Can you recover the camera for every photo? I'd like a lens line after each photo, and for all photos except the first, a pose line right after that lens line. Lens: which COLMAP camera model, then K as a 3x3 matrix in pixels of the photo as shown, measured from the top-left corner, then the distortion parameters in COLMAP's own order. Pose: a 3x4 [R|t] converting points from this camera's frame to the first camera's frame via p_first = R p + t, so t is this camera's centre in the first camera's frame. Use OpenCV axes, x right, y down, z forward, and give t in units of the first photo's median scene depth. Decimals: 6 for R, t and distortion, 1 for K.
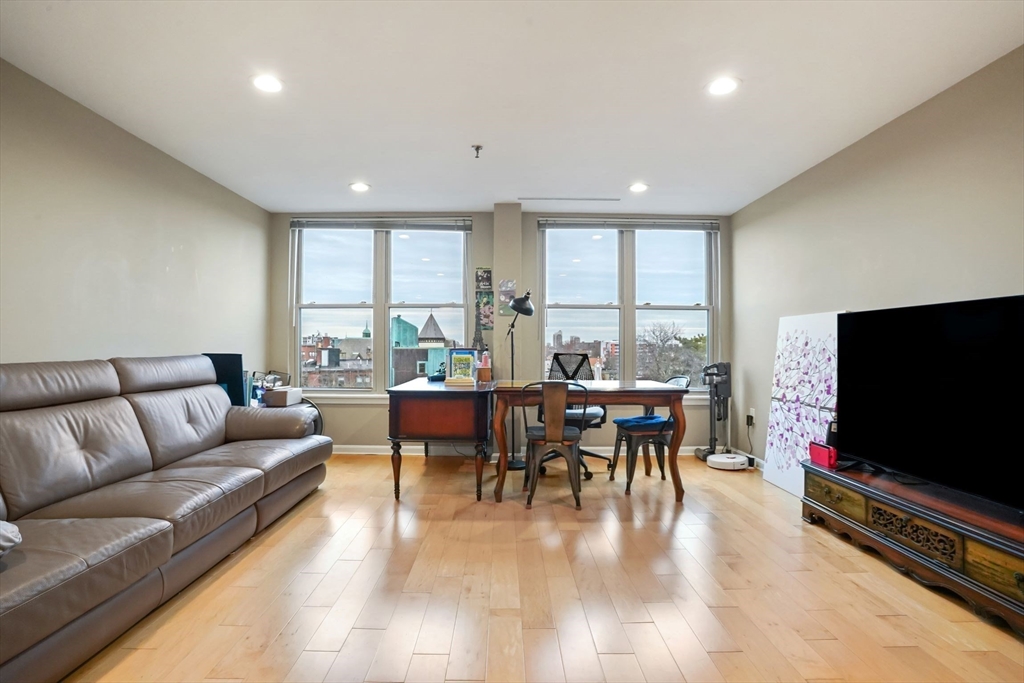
lens RADIAL K [[509.3, 0, 509.0], [0, 509.3, 339.0], [0, 0, 1]] dist [-0.072803, 0.031089]
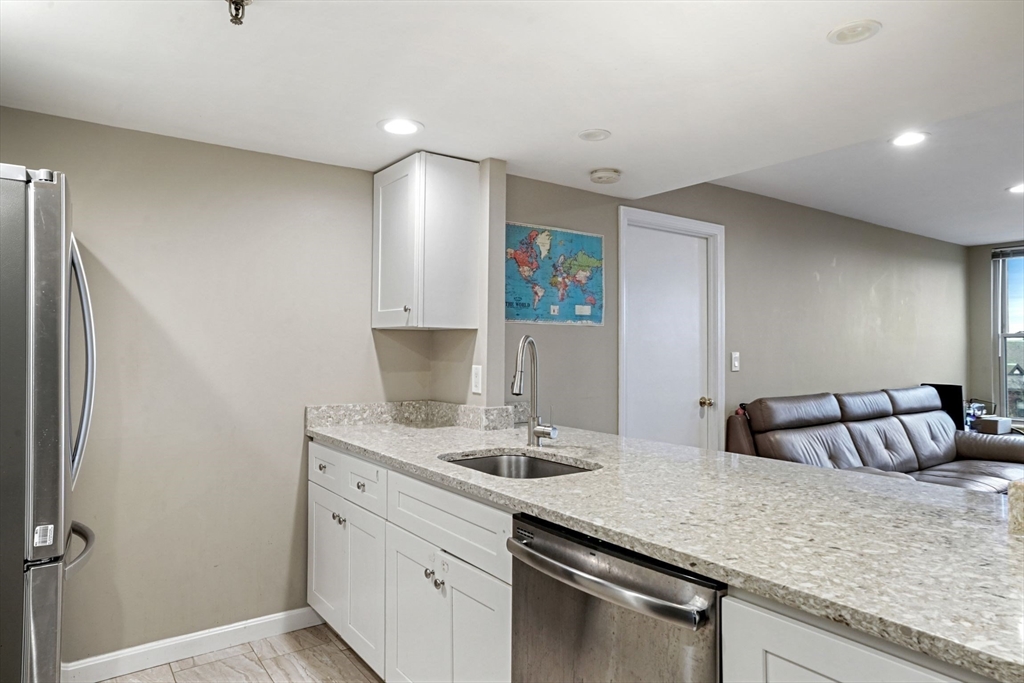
lens RADIAL K [[638.2, 0, 510.5], [0, 638.2, 342.3], [0, 0, 1]] dist [-0.007981, 0.008373]
pose [[0.574096, -0.008143, -0.818747, 0.068614], [0.007793, 0.999960, -0.004480, -0.064298], [0.818751, -0.003809, 0.574136, -0.630945]]
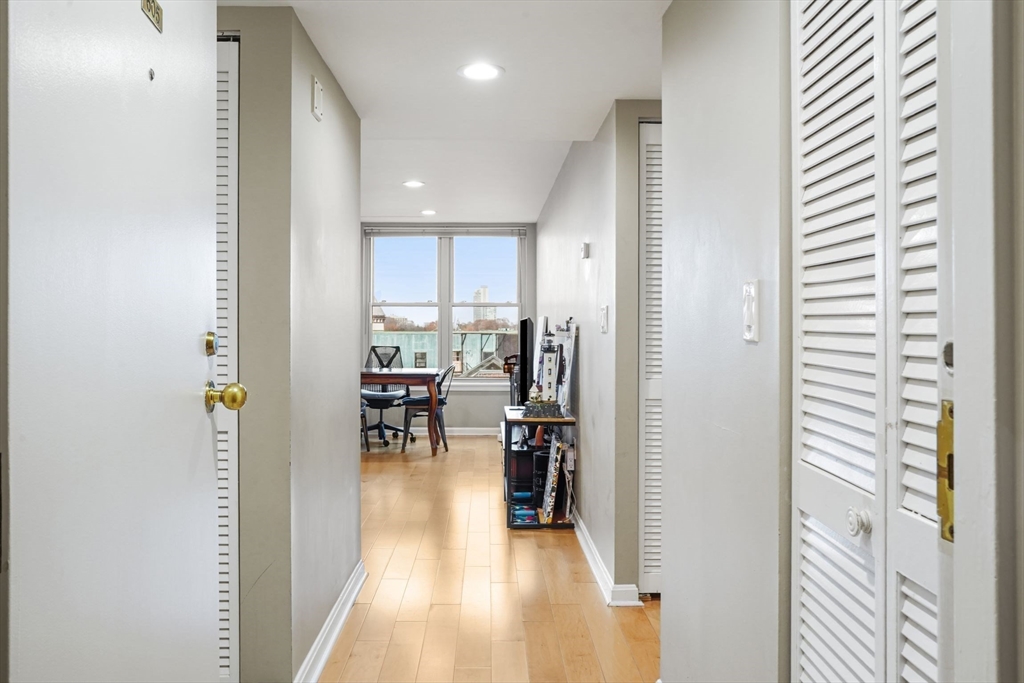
lens RADIAL K [[822.7, 0, 499.1], [0, 822.7, 313.4], [0, 0, 1]] dist [-0.044472, -0.001069]
pose [[0.999994, -0.002509, 0.002302, 0.412764], [0.002516, 0.999992, -0.003208, -0.044256], [-0.002294, 0.003214, 0.999992, -0.990692]]
